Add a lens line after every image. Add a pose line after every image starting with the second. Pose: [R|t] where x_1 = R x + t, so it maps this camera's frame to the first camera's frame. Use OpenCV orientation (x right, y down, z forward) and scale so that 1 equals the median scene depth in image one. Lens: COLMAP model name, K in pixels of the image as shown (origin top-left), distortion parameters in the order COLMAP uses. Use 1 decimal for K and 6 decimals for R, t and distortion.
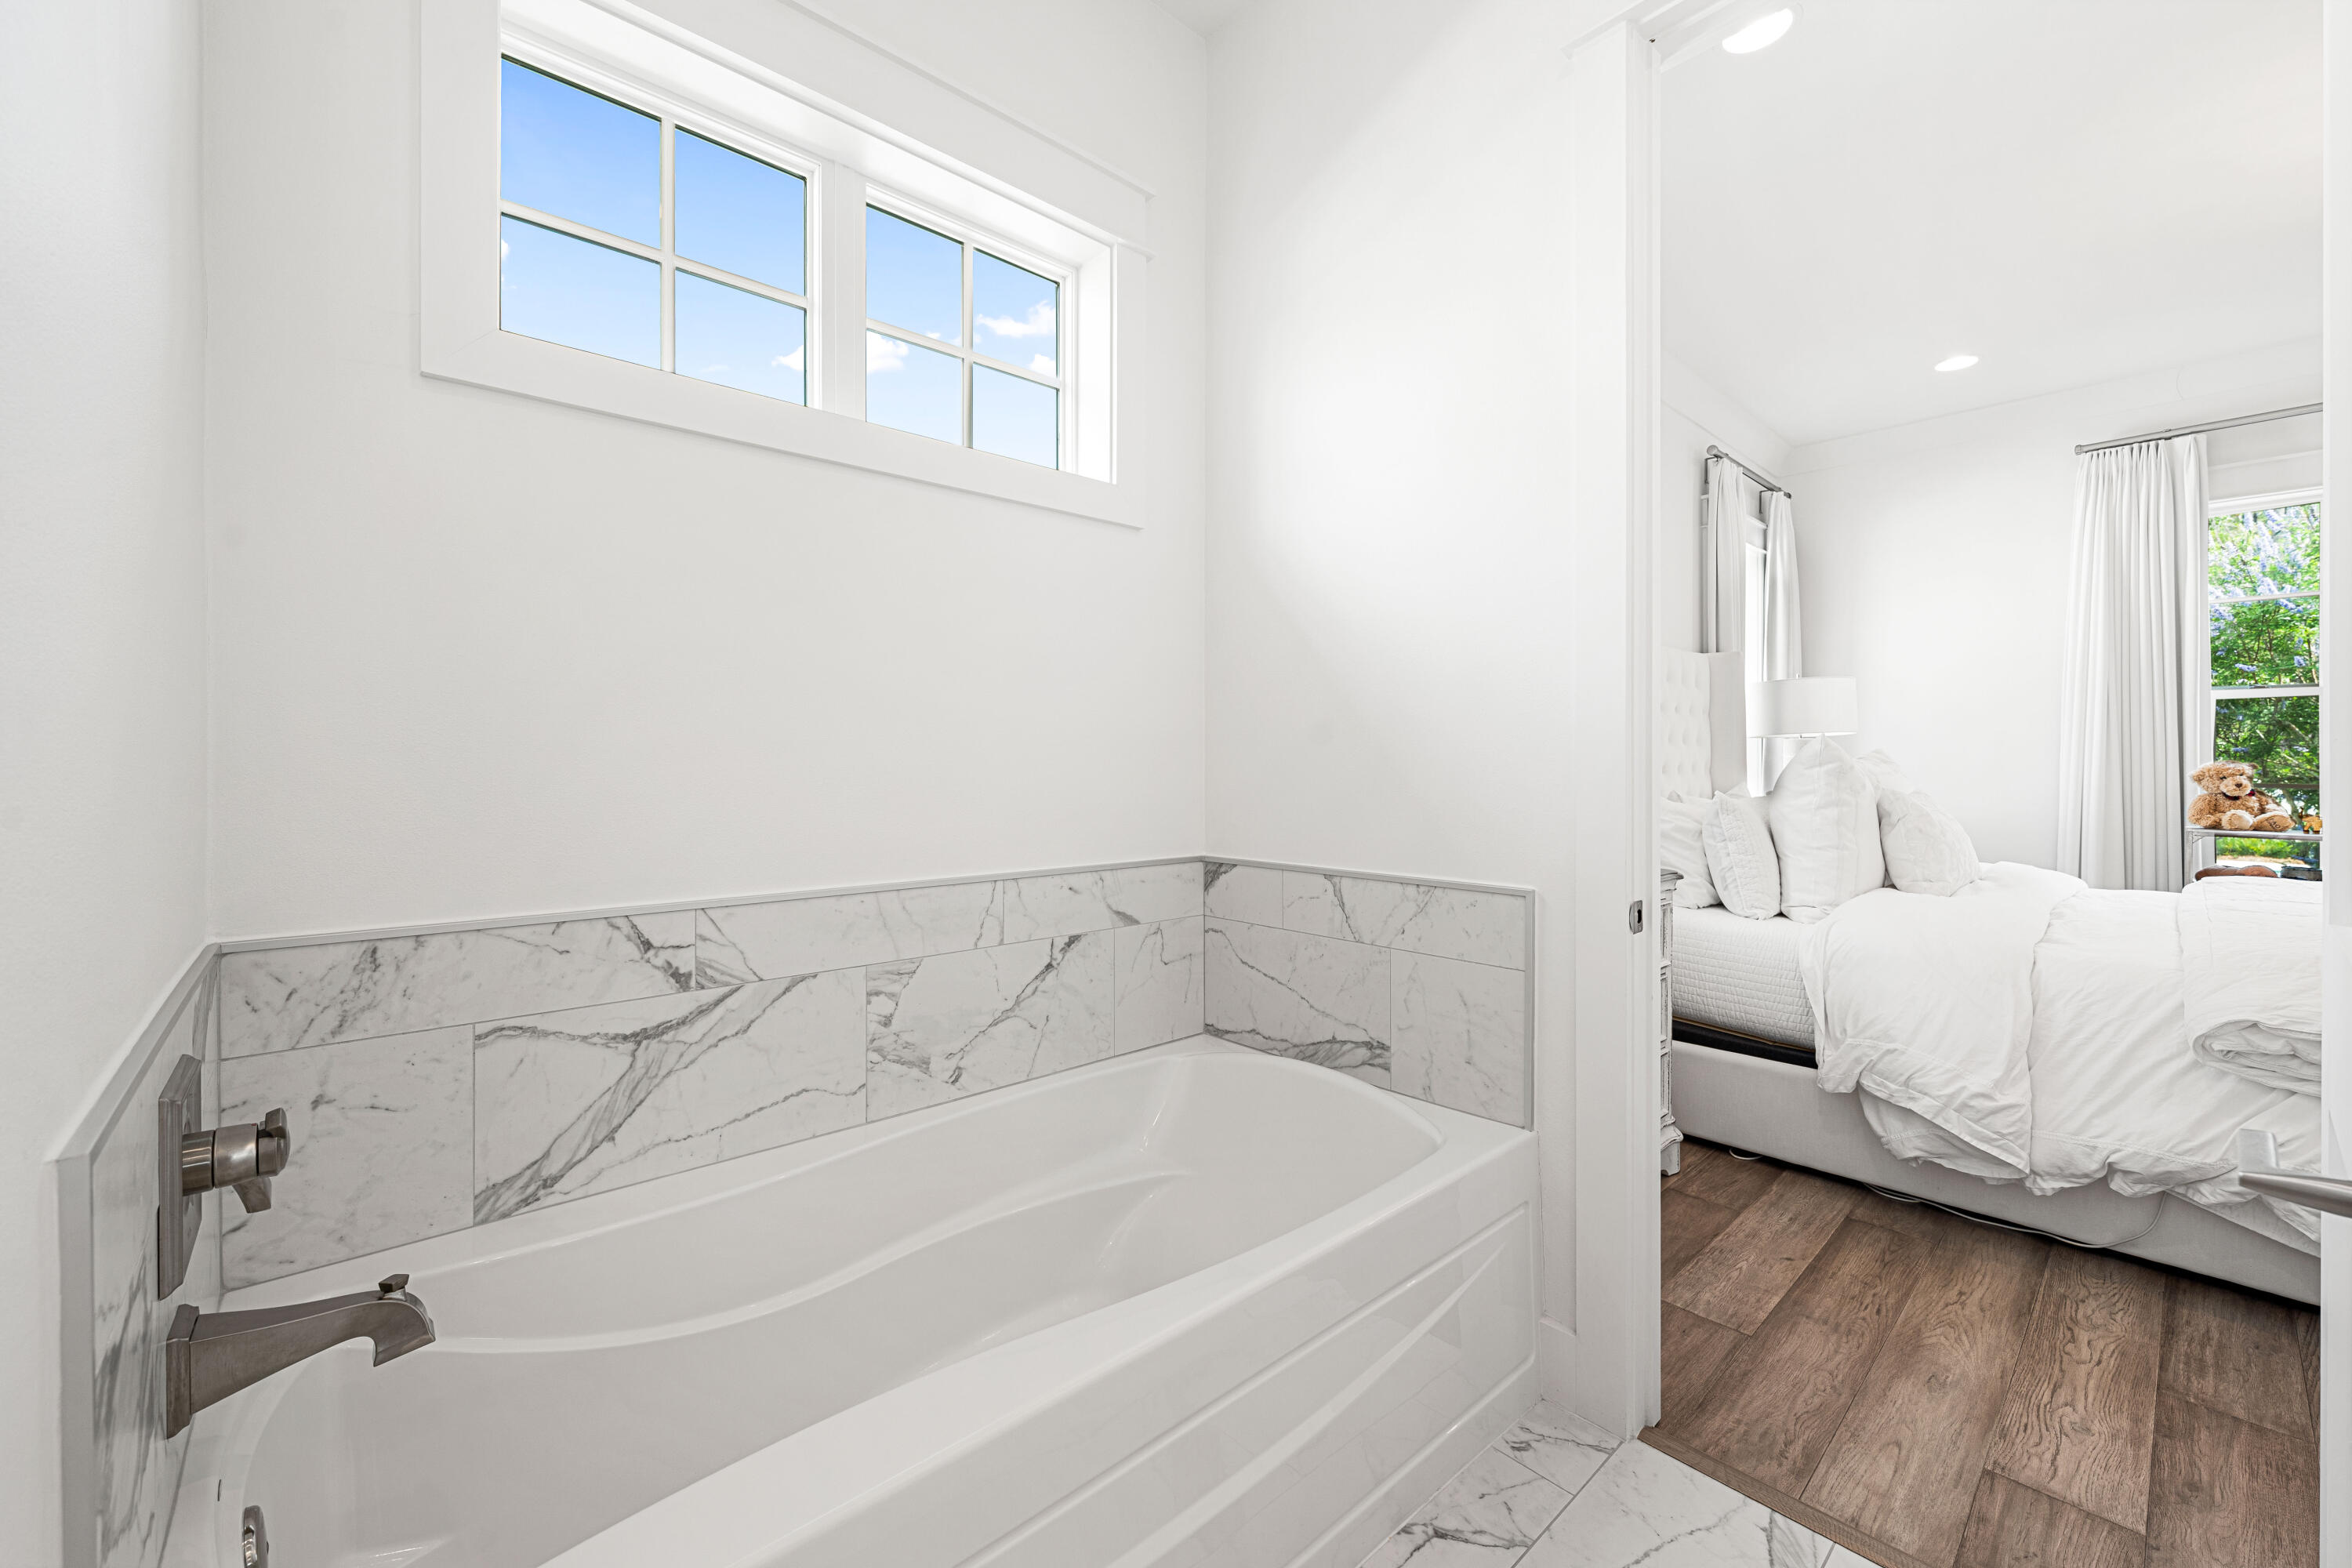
lens RADIAL K [[944.5, 0, 1174.0], [0, 944.5, 759.5], [0, 0, 1]] dist [-0.000481, 0.000166]
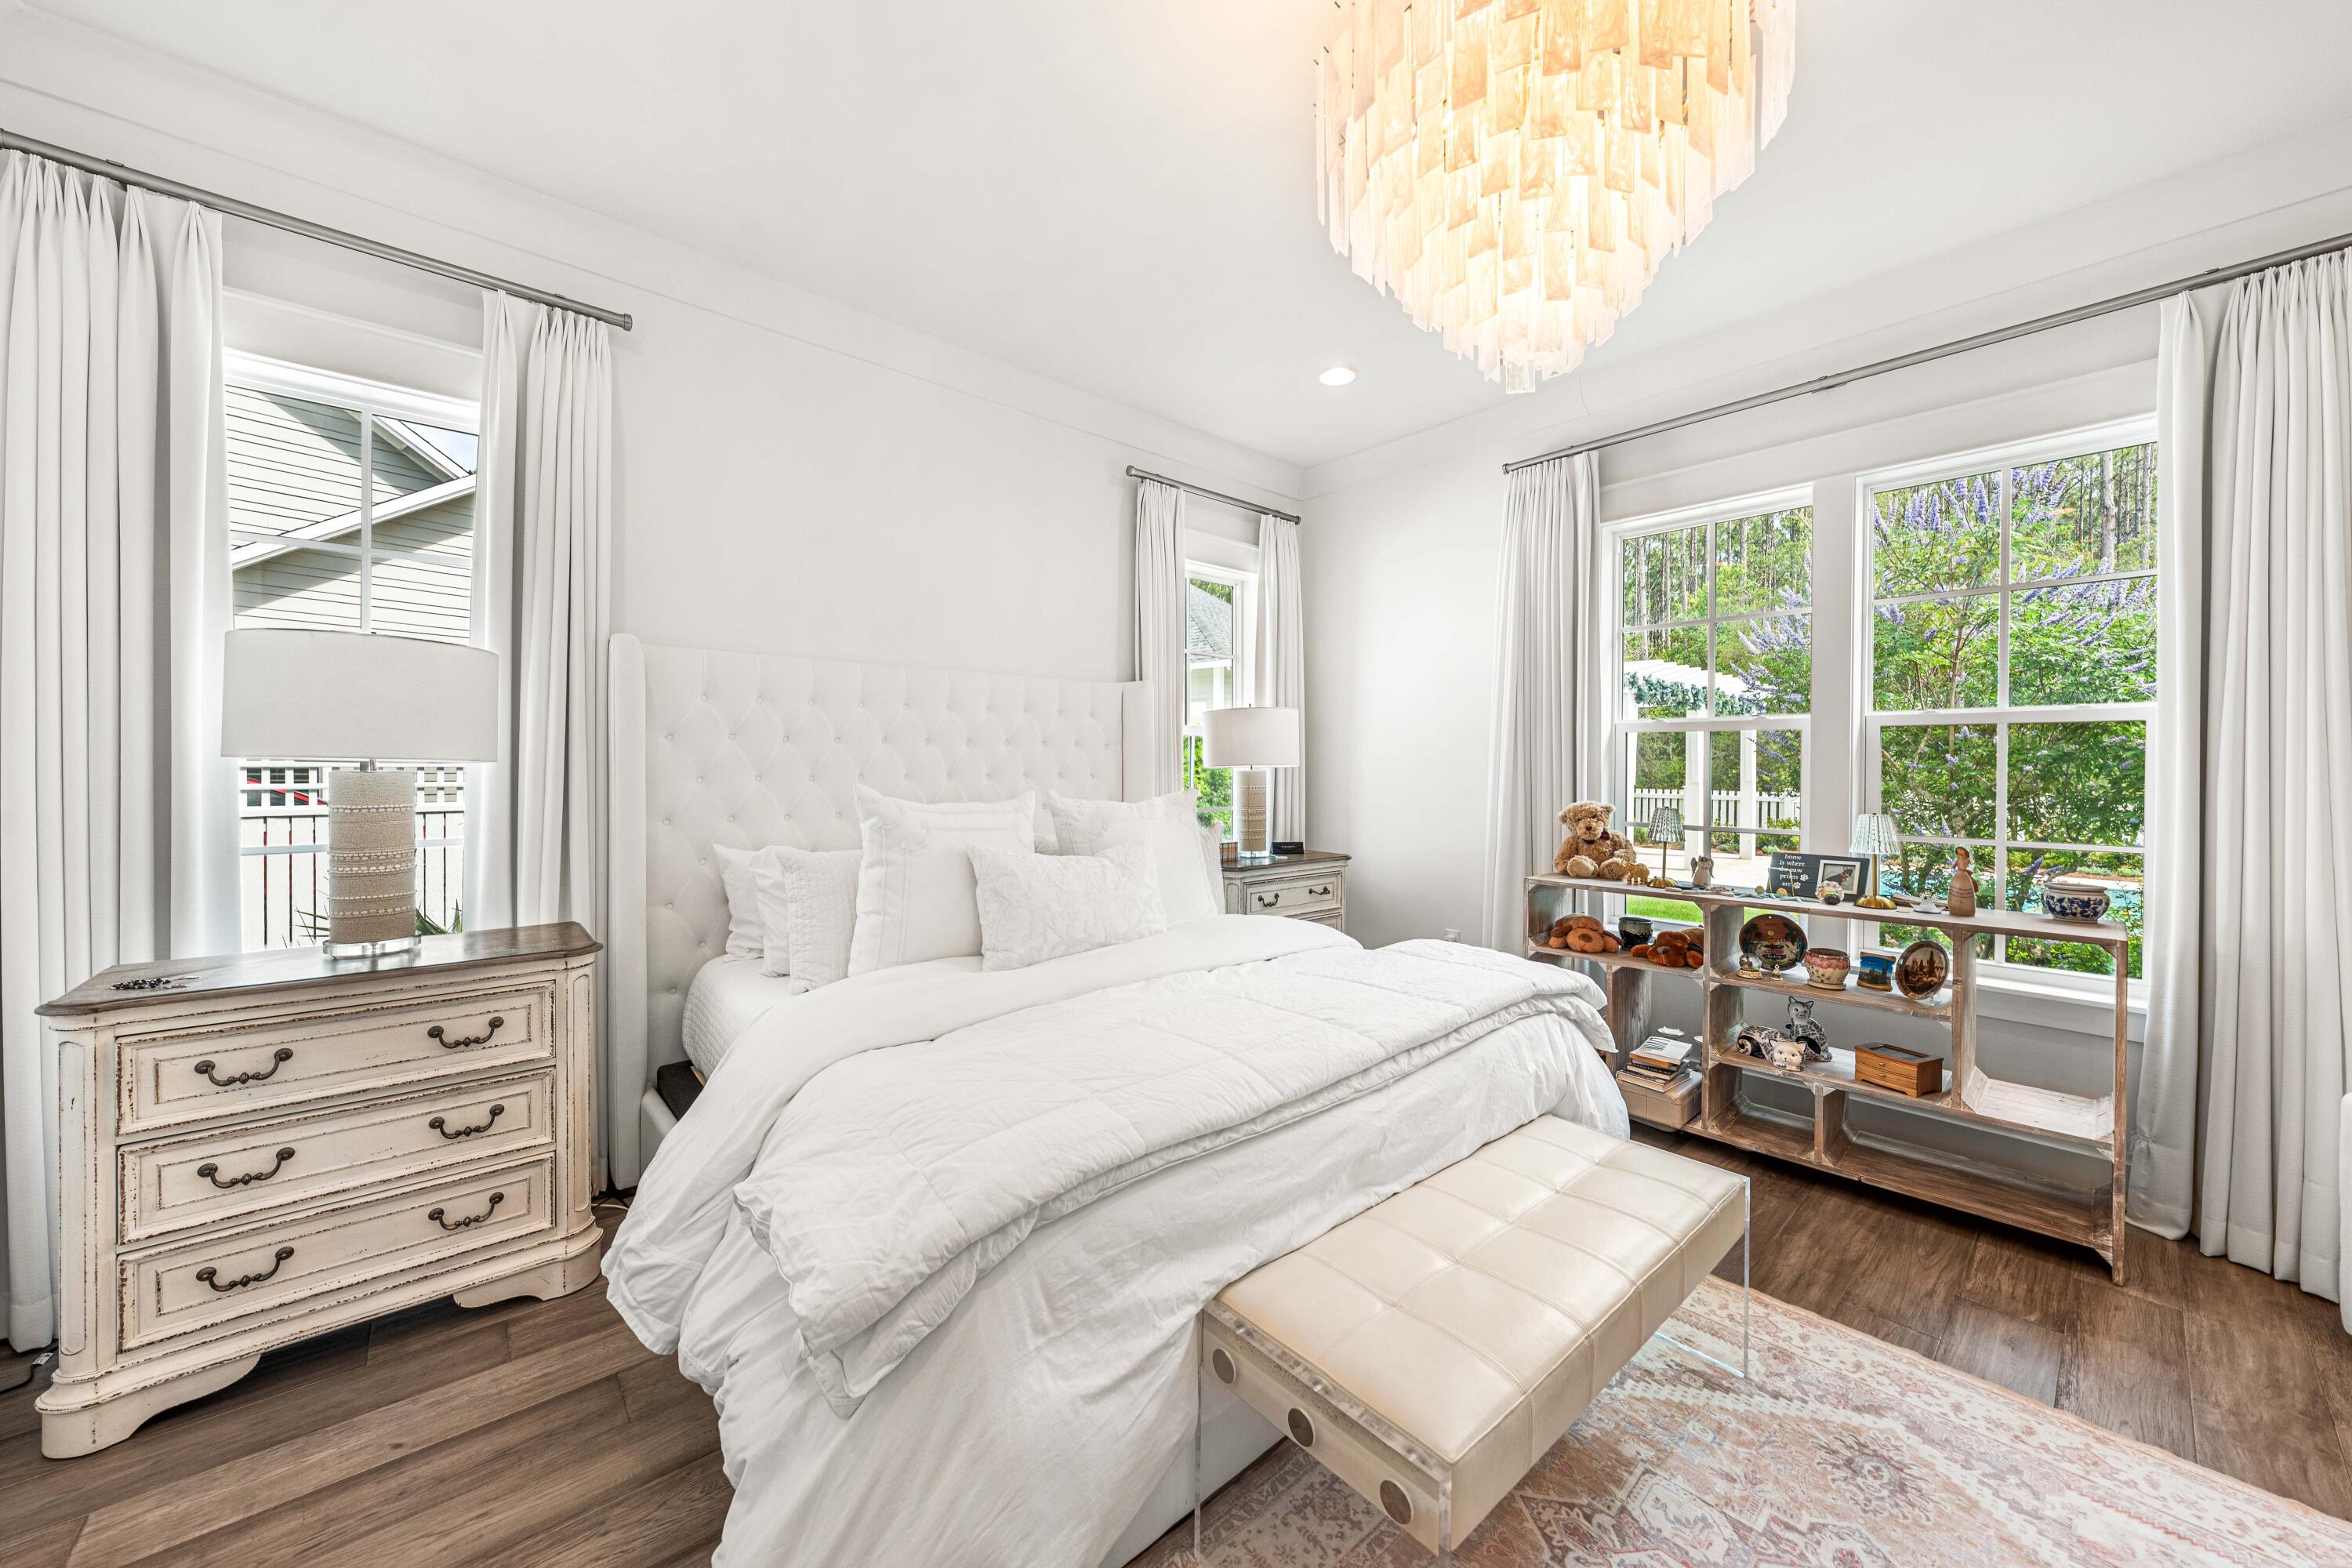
lens RADIAL K [[847.3, 0, 1170.2], [0, 847.3, 771.7], [0, 0, 1]] dist [-0.001438, 0.000324]
pose [[0.999612, 0.000068, -0.027841, 0.739835], [0.000032, 0.999994, 0.003592, -0.031105], [0.027841, -0.003591, 0.999606, 0.160764]]
